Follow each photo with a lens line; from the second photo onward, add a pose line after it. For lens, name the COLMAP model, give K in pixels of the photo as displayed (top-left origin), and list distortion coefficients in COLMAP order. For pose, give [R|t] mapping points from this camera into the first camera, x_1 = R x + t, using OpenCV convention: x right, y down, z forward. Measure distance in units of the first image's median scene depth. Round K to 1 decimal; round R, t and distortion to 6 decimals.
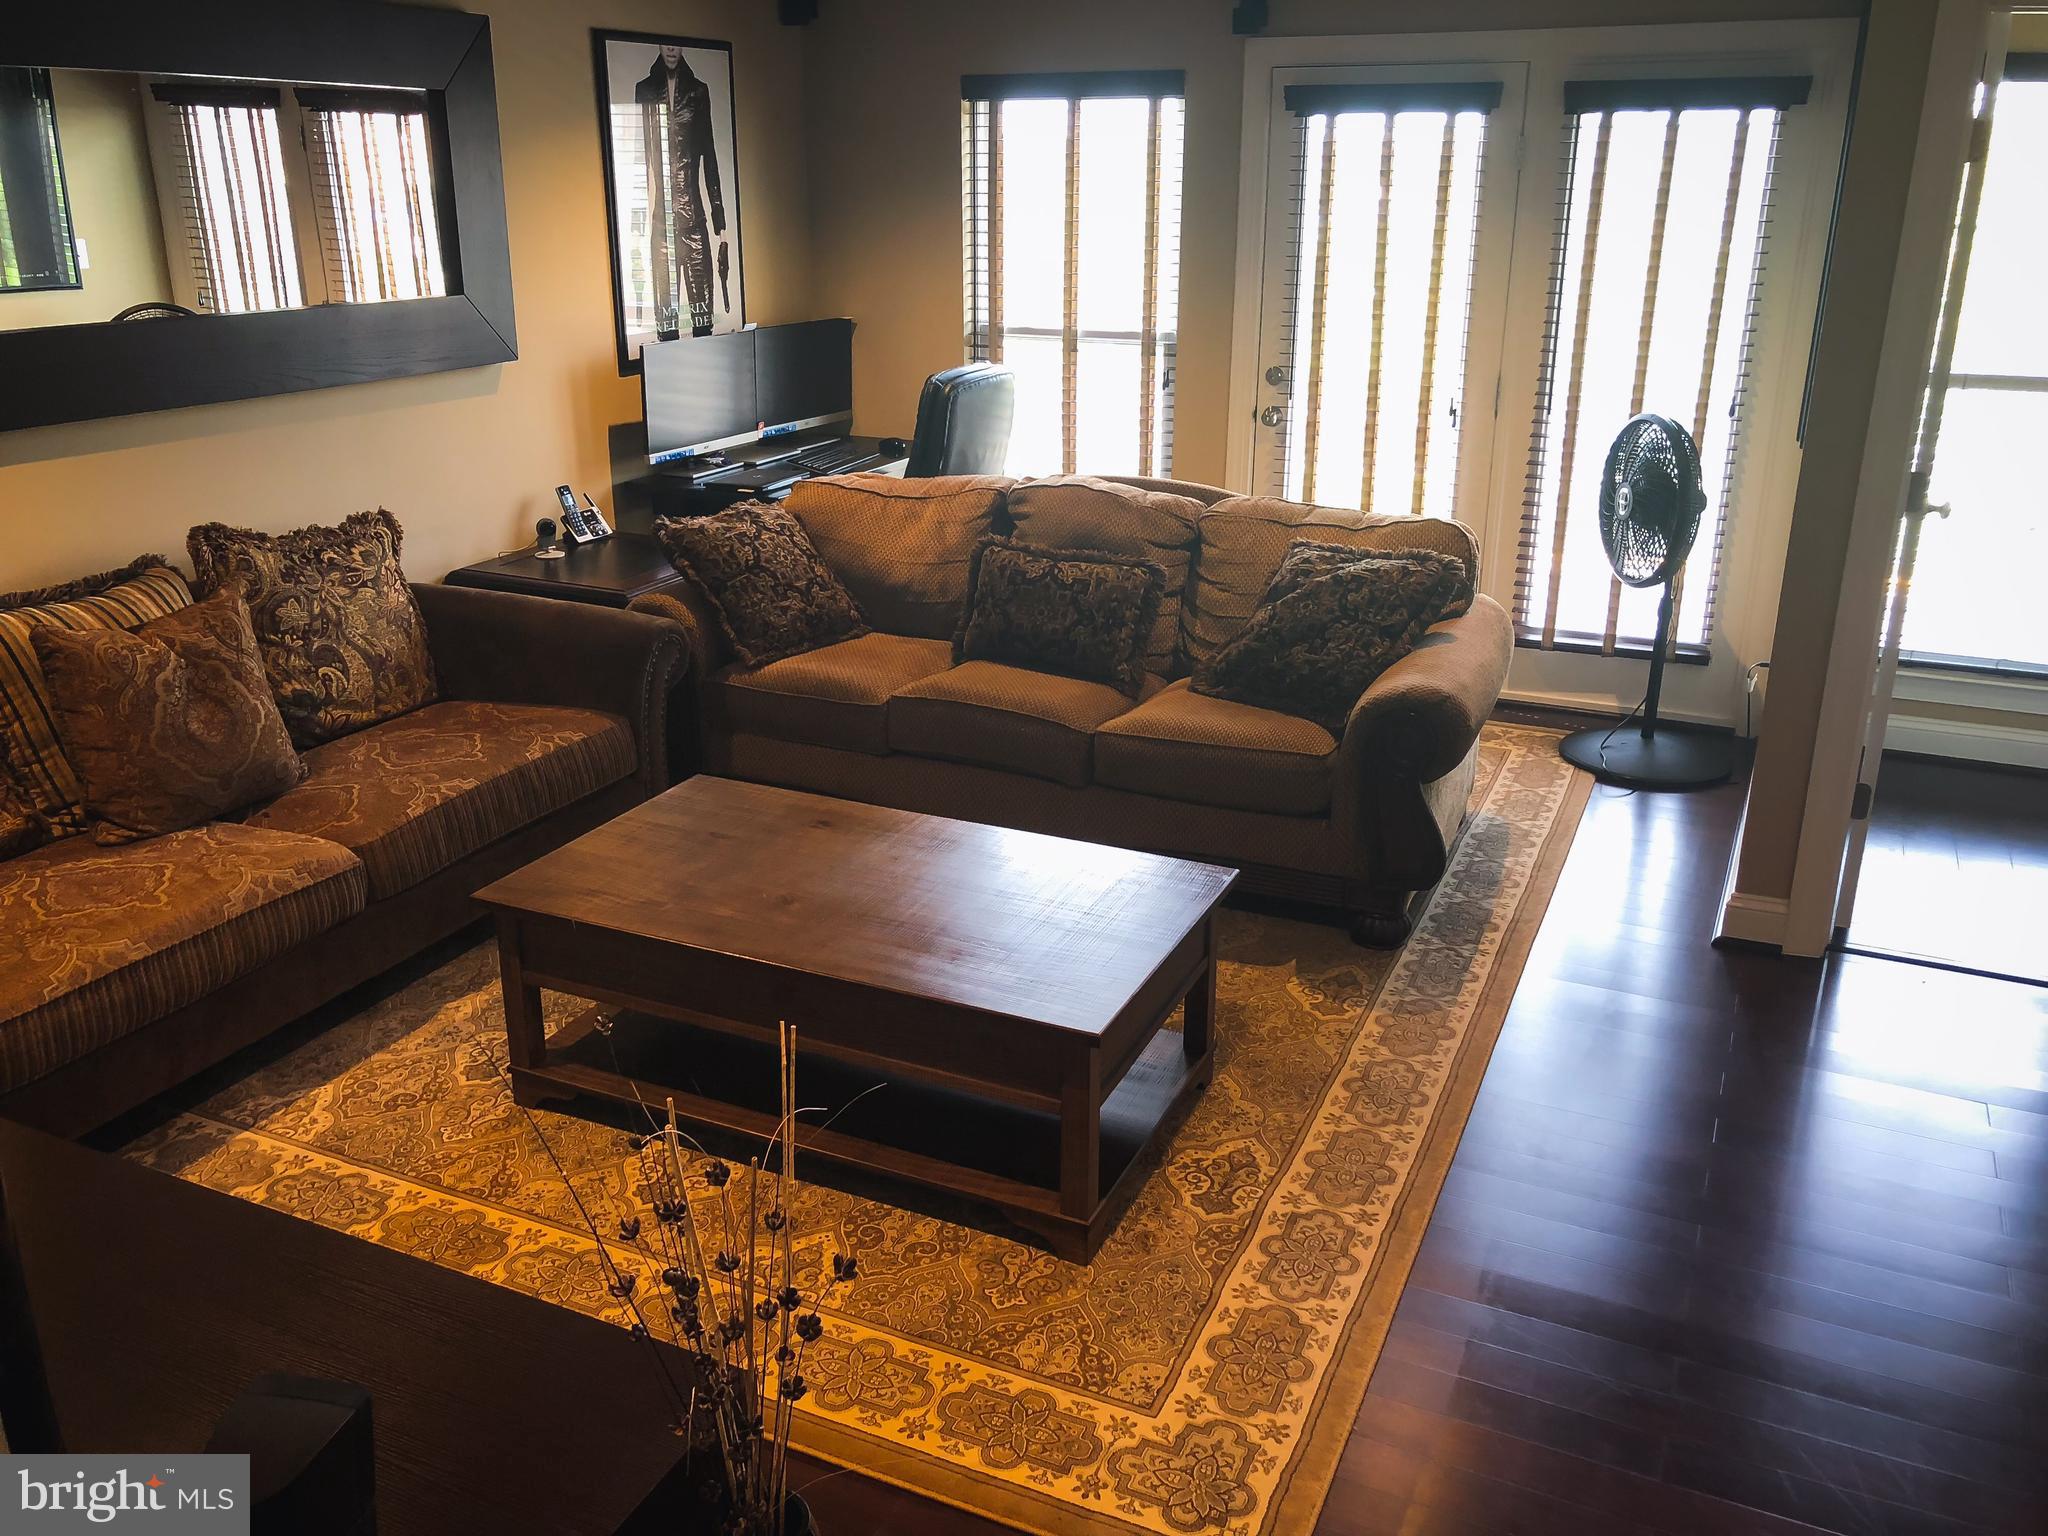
lens RADIAL K [[1691.9, 0, 1023.5], [0, 1691.9, 767.9], [0, 0, 1]] dist [-0.002766, -0.014699]
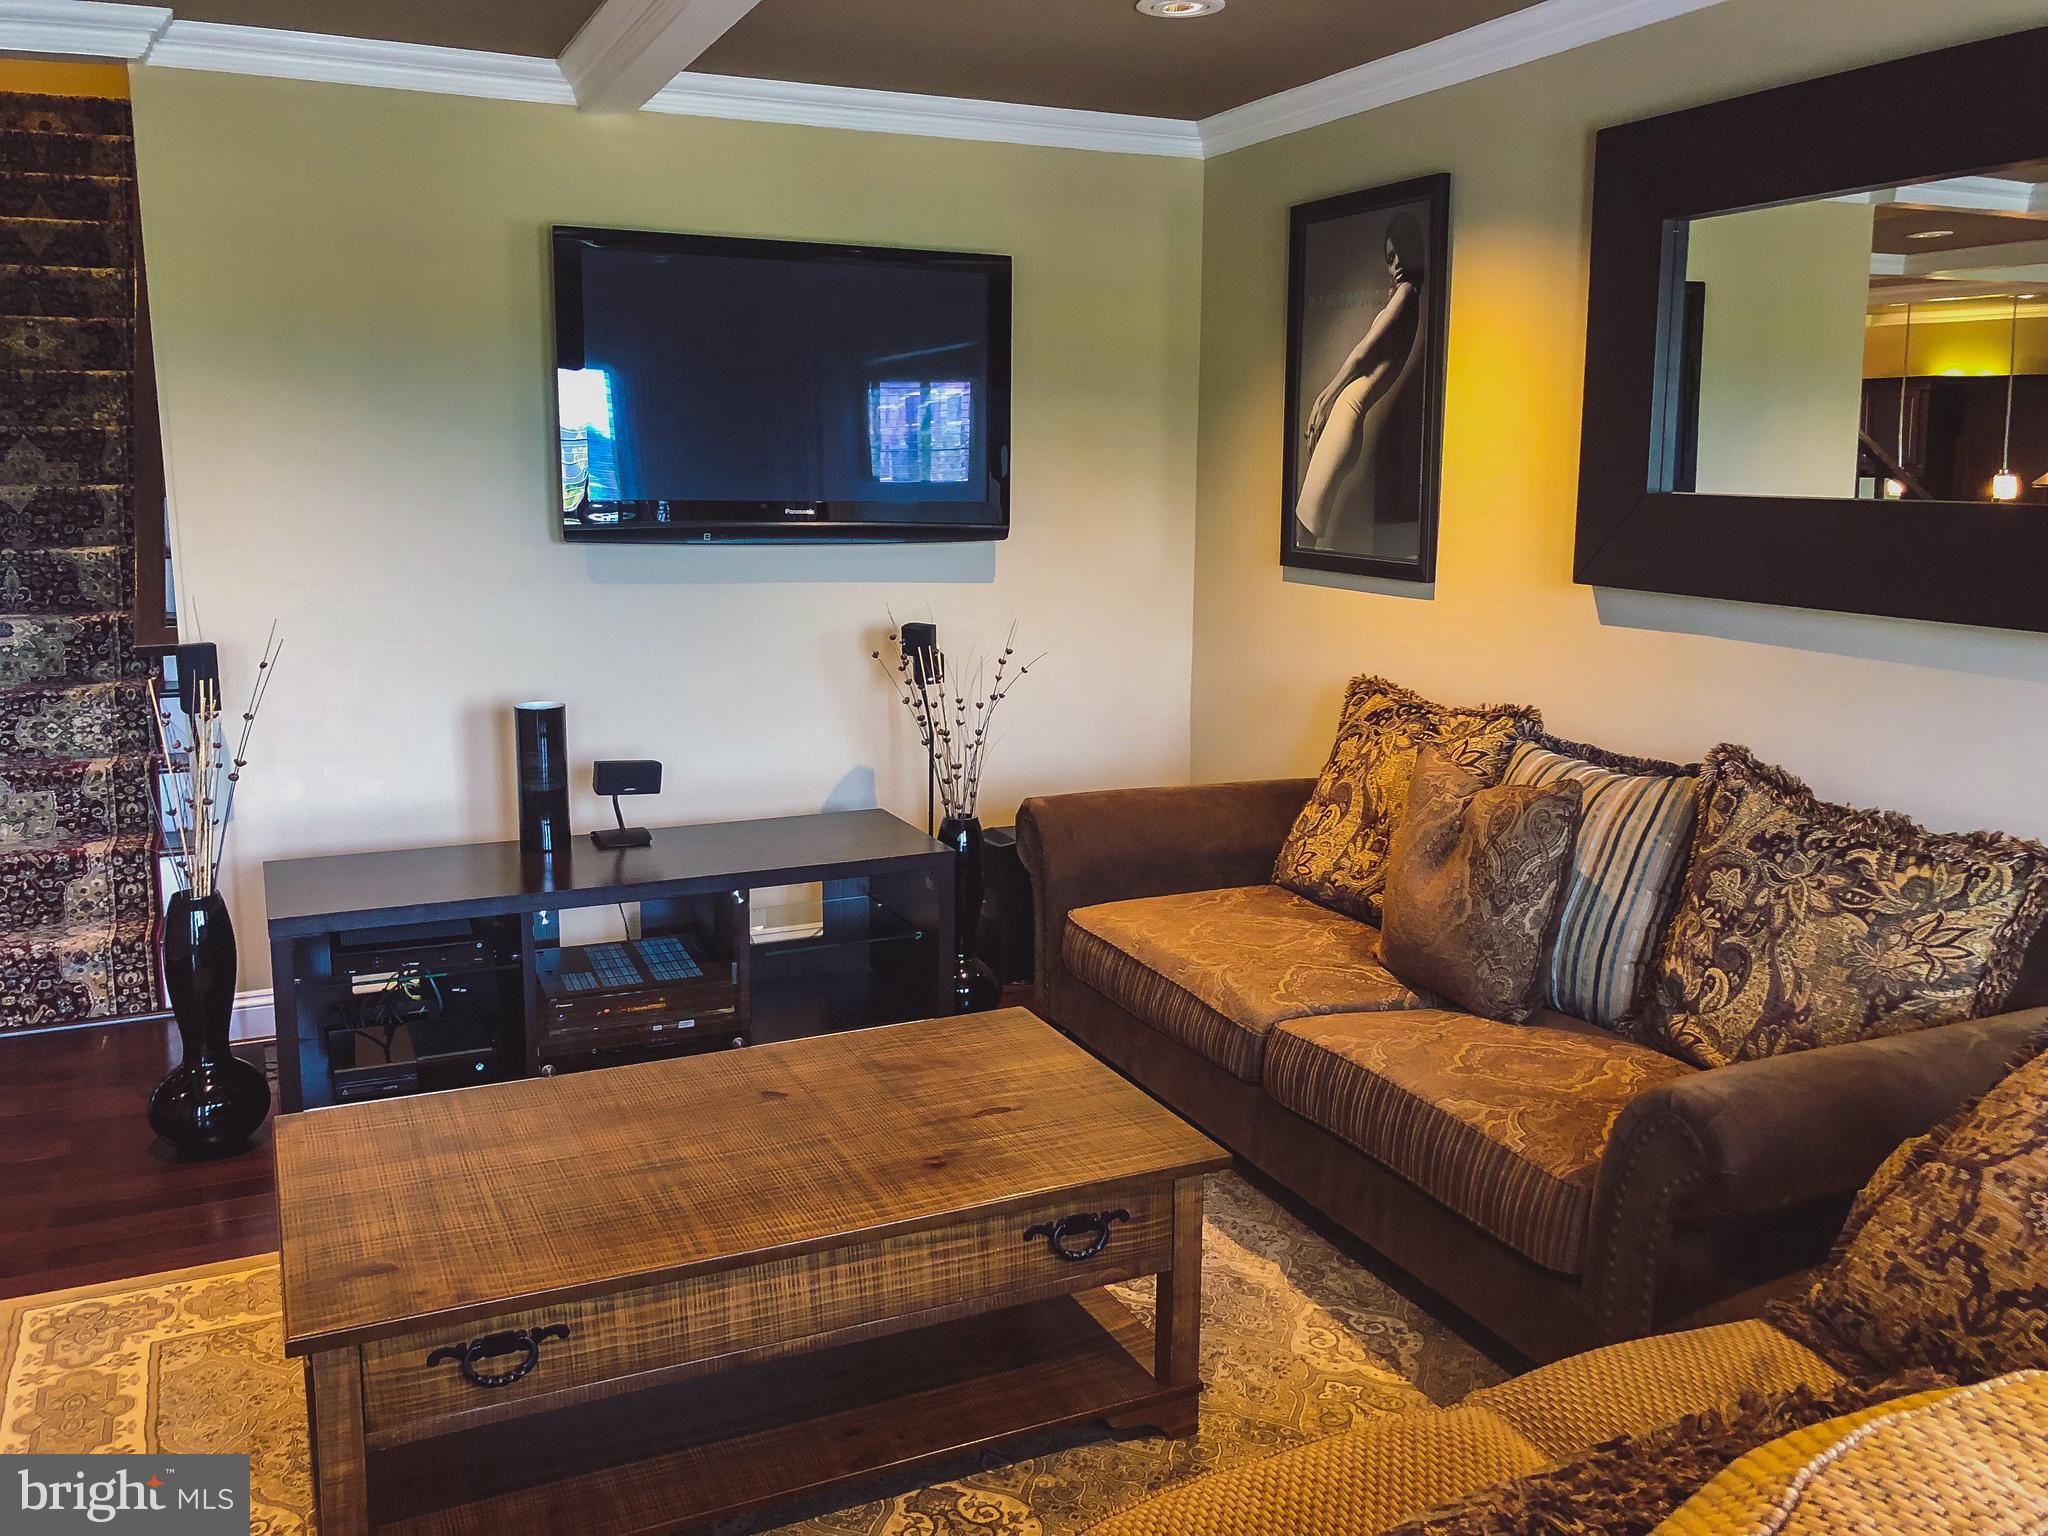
lens RADIAL K [[1691.9, 0, 1026.0], [0, 1691.9, 761.8], [0, 0, 1]] dist [-0.002766, -0.014699]
pose [[-0.653640, 0.116888, -0.747725, 0.304804], [-0.274392, 0.884172, 0.378084, -0.329883], [0.705311, 0.452301, -0.545857, 1.153072]]
